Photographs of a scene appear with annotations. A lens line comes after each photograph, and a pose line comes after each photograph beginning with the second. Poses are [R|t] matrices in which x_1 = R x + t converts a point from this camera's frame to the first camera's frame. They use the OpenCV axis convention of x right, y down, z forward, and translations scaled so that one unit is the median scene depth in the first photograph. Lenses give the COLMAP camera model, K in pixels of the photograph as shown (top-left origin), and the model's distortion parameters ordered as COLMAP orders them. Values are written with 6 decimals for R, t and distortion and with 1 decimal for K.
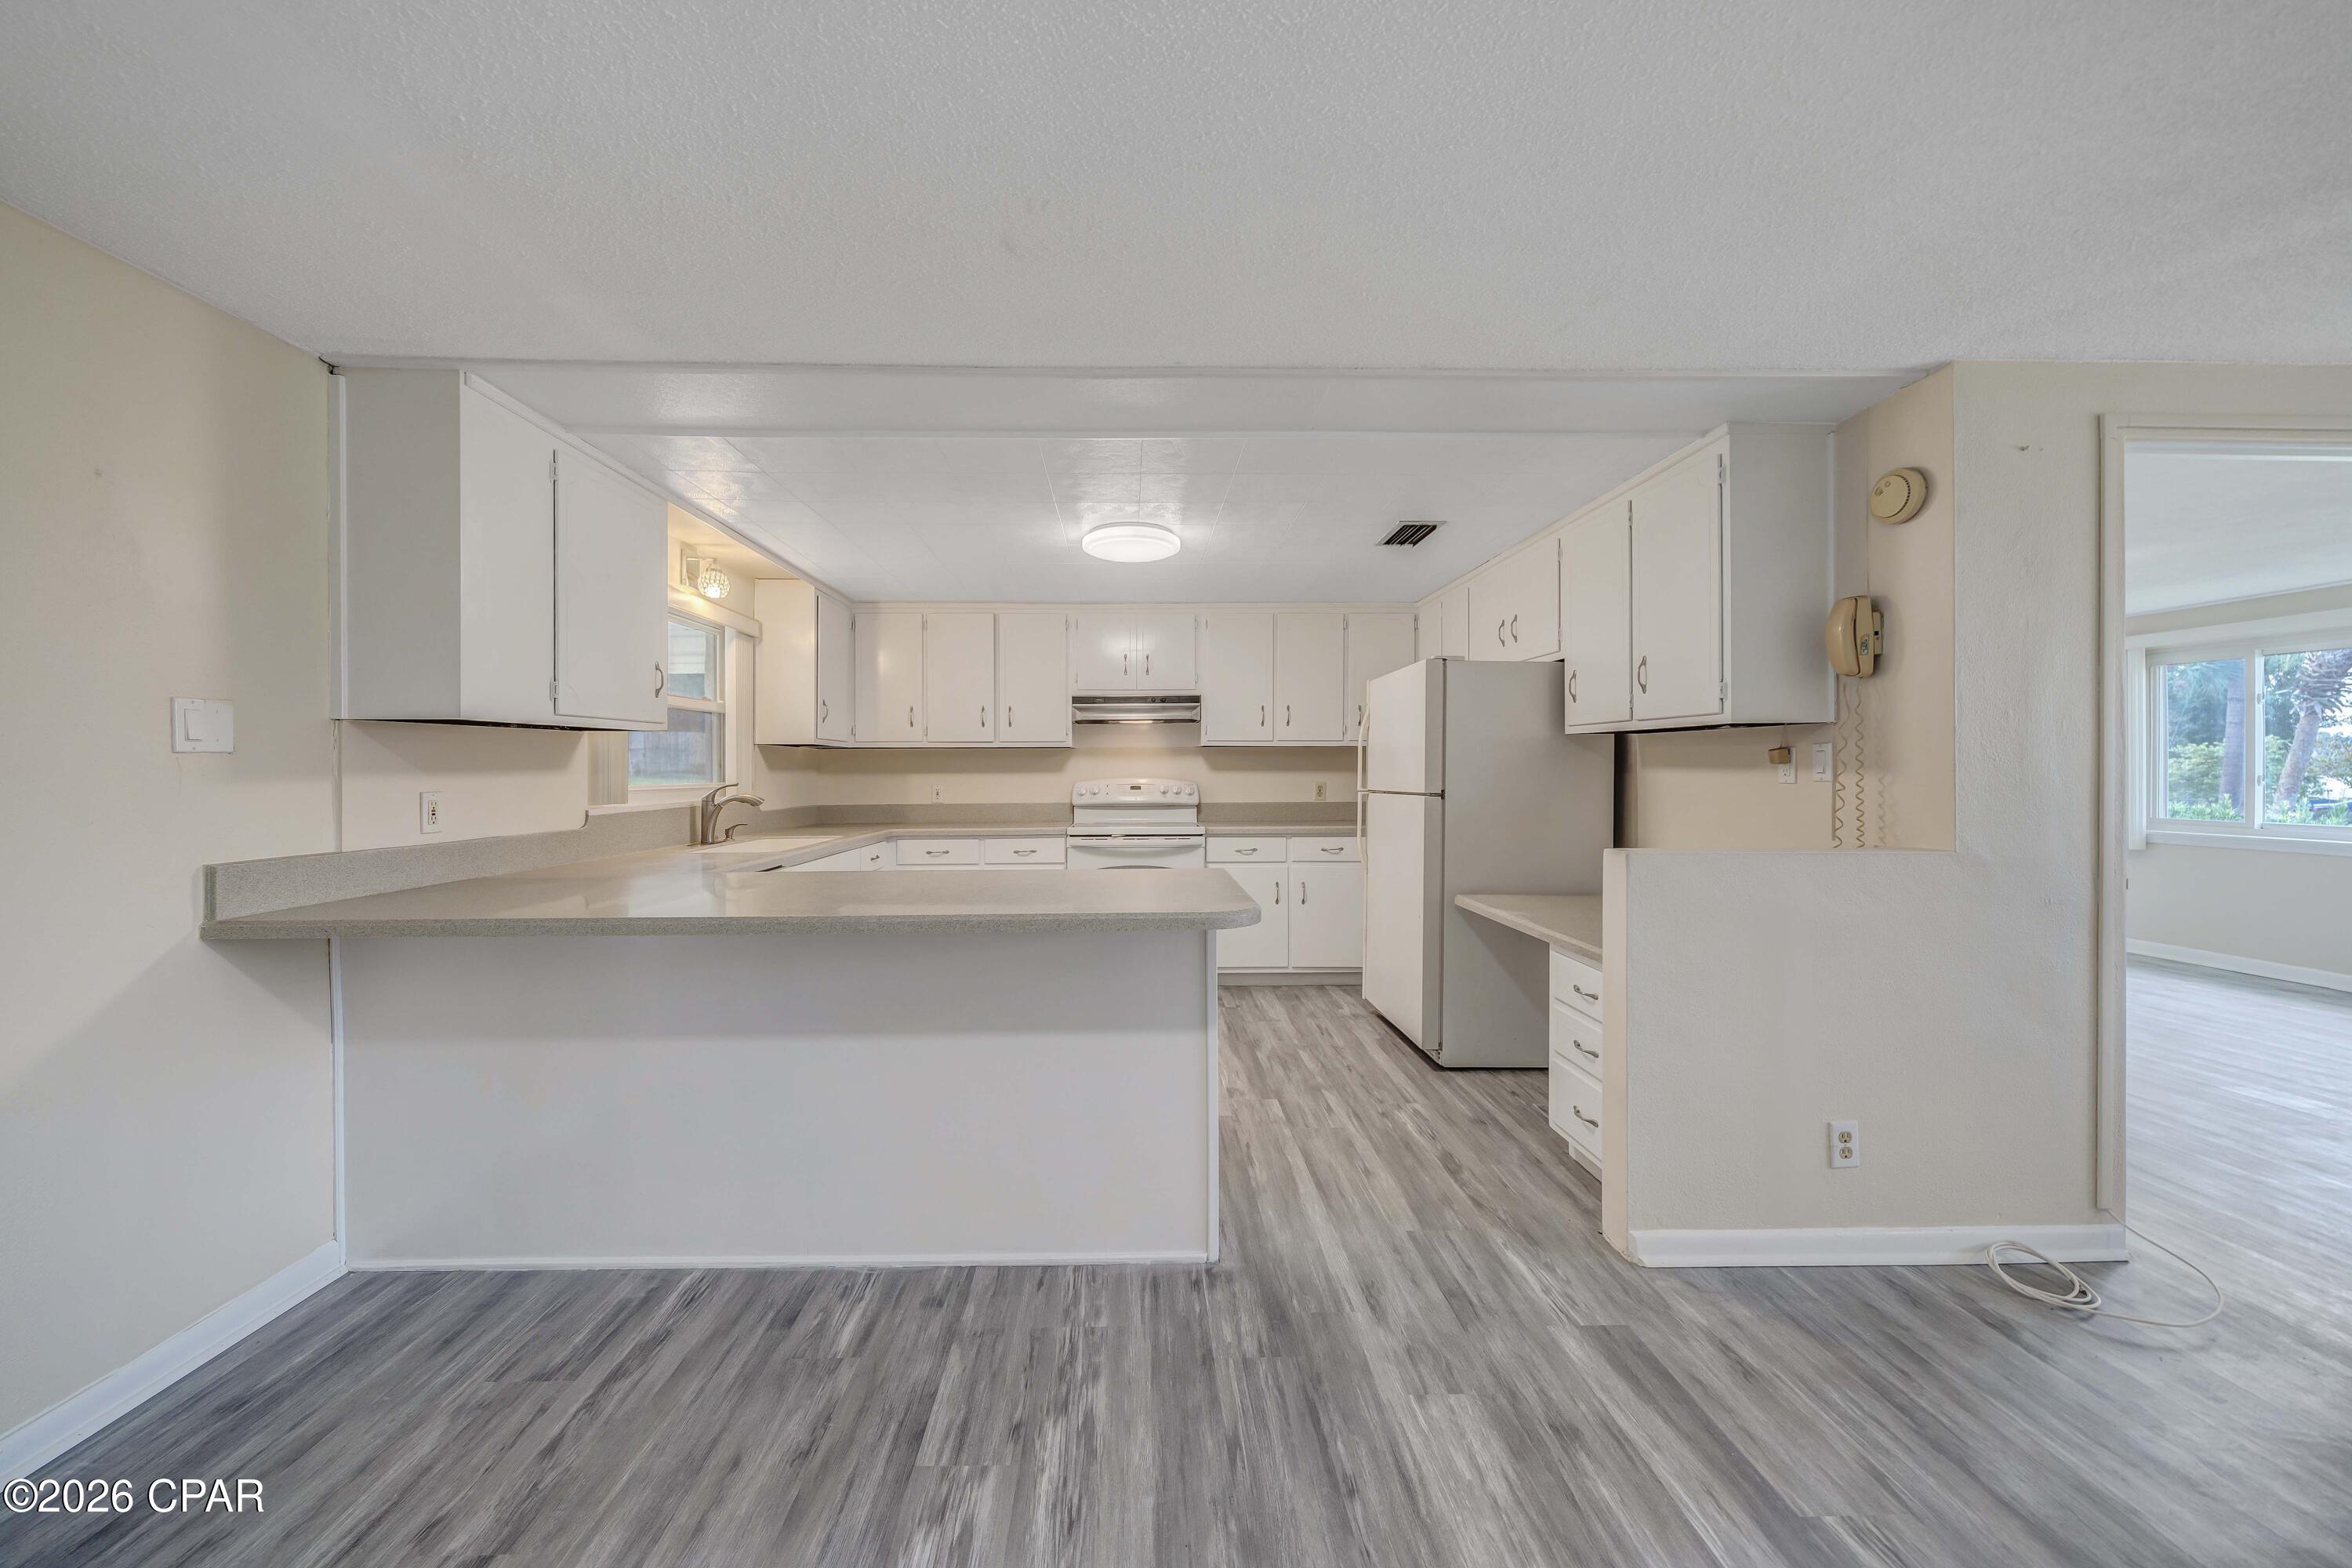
lens RADIAL K [[812.9, 0, 1173.1], [0, 812.9, 774.9], [0, 0, 1]] dist [-0.002346, 0.000127]
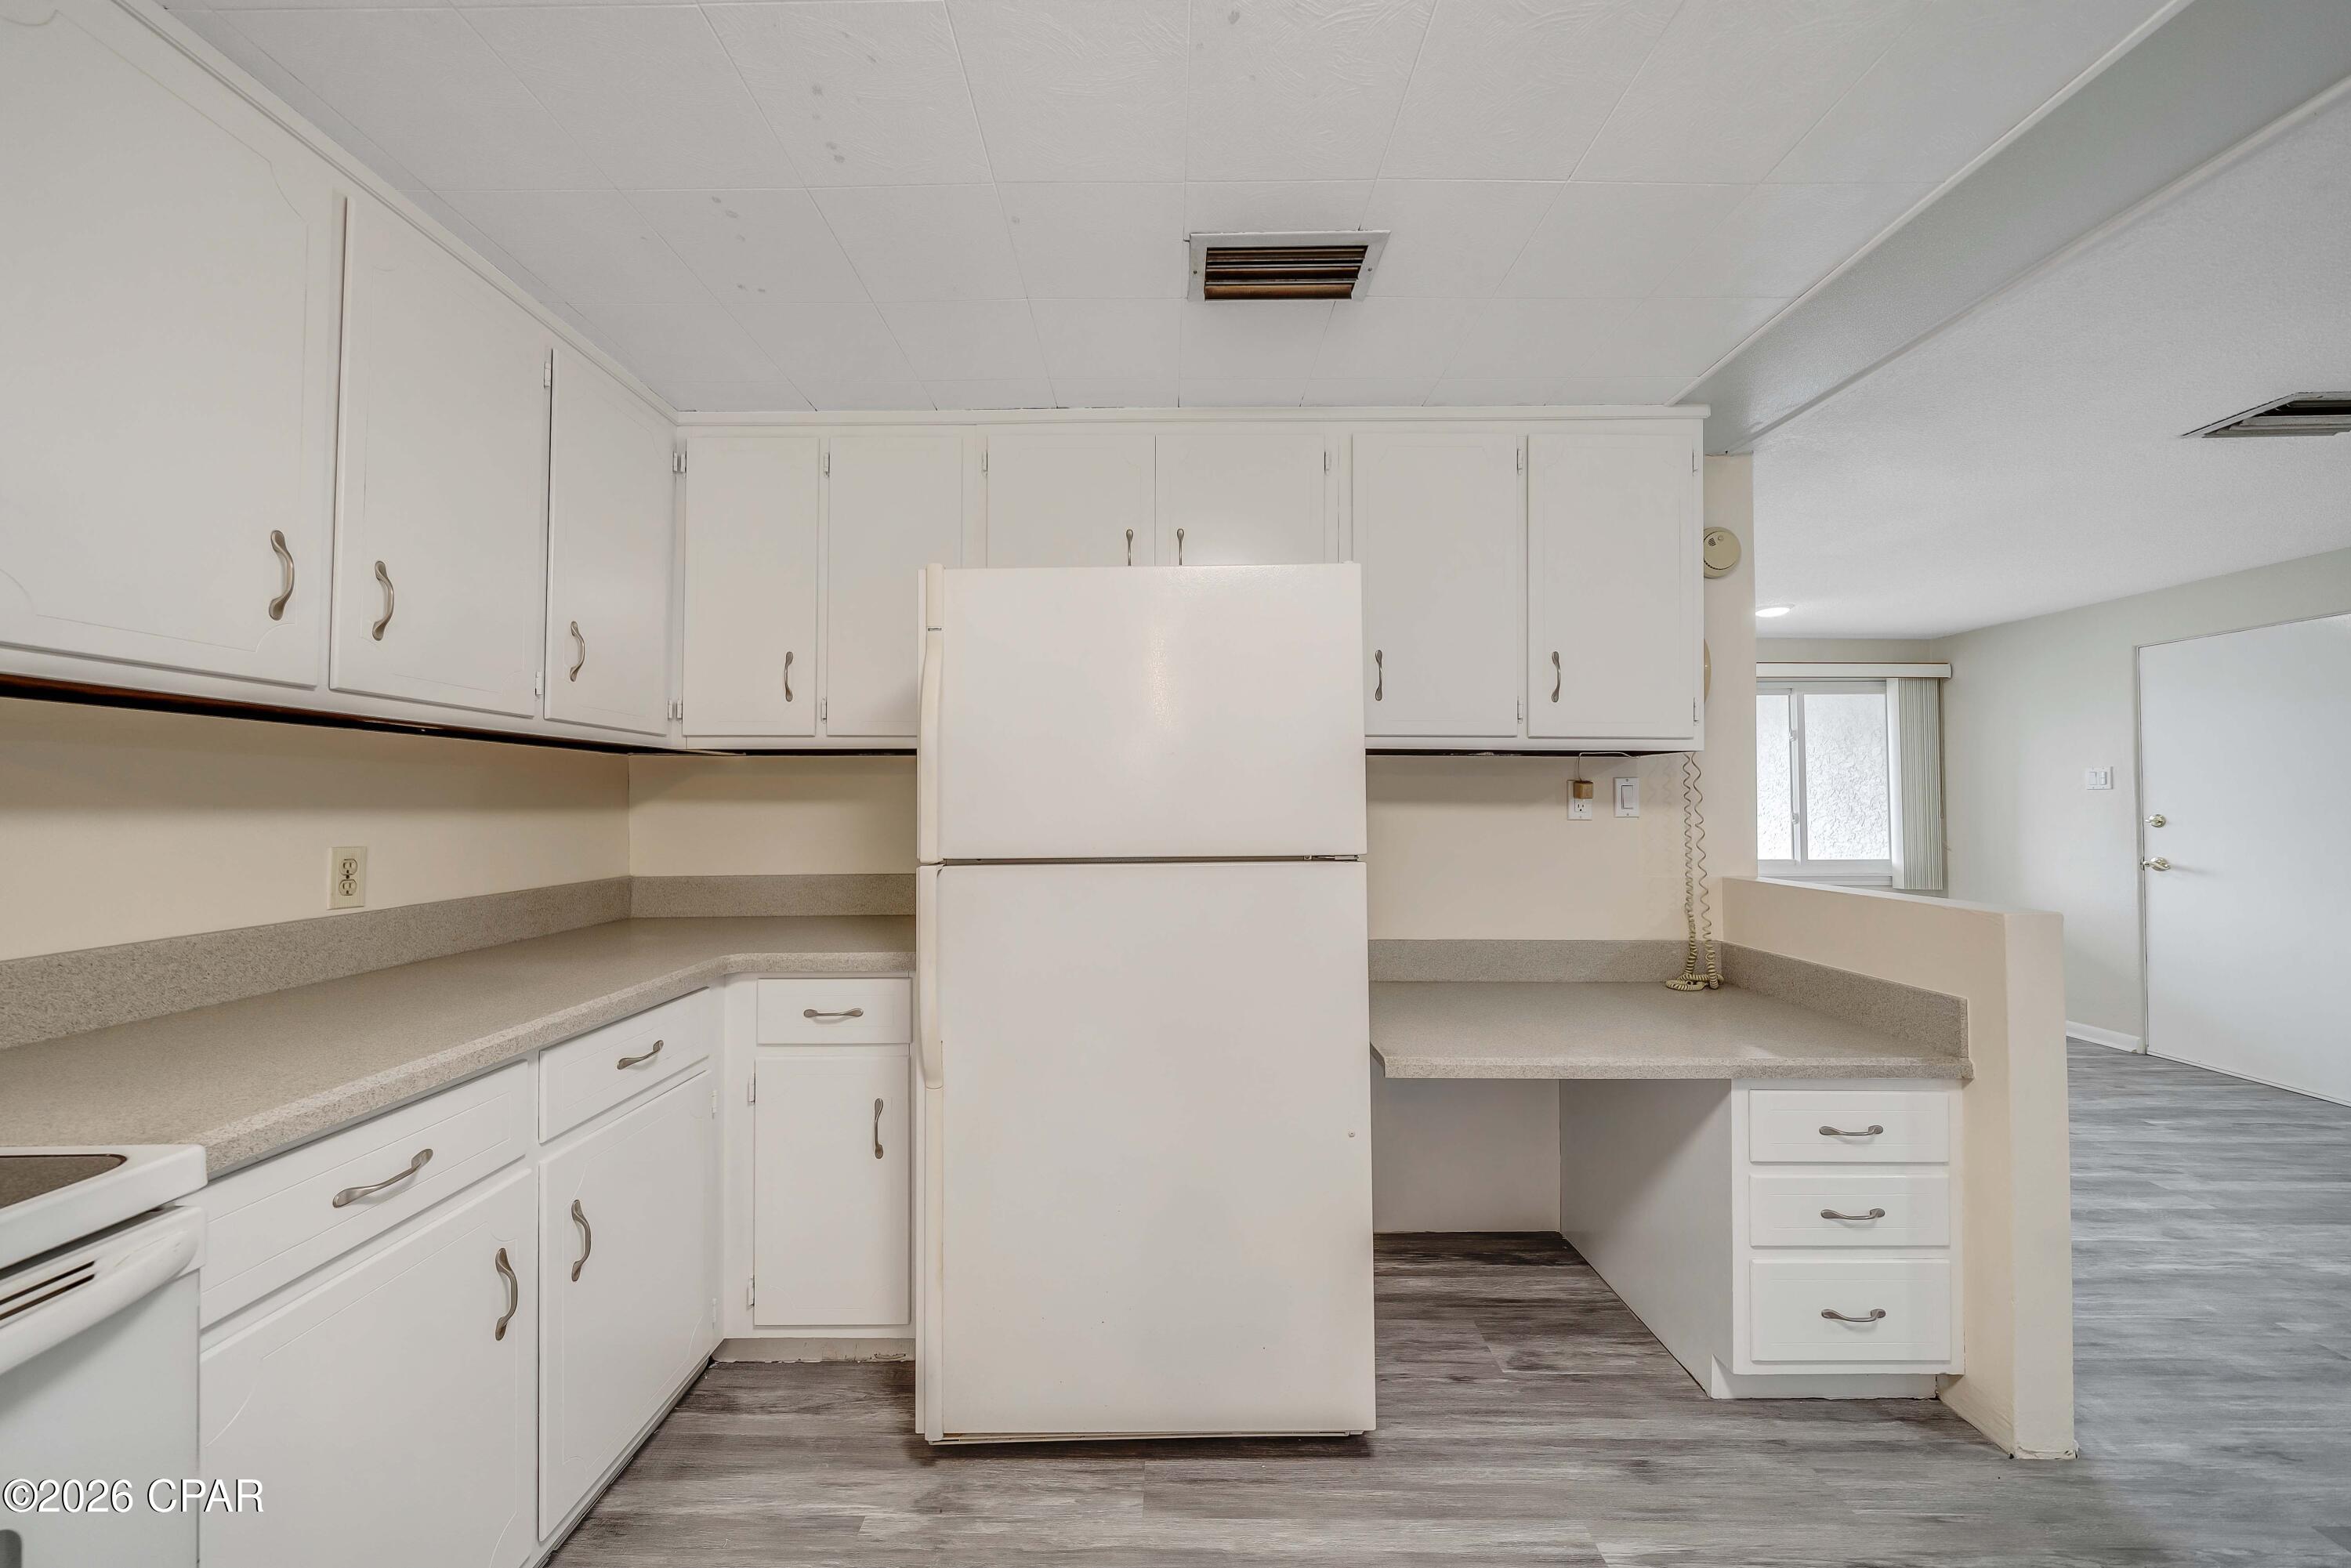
lens RADIAL K [[812.5, 0, 1168.1], [0, 812.5, 792.6], [0, 0, 1]] dist [-0.002346, 0.000127]
pose [[0.067063, 0.016593, 0.997611, -0.178381], [0.006967, 0.999830, -0.017099, -0.007071], [-0.997724, 0.008097, 0.066936, 1.262970]]
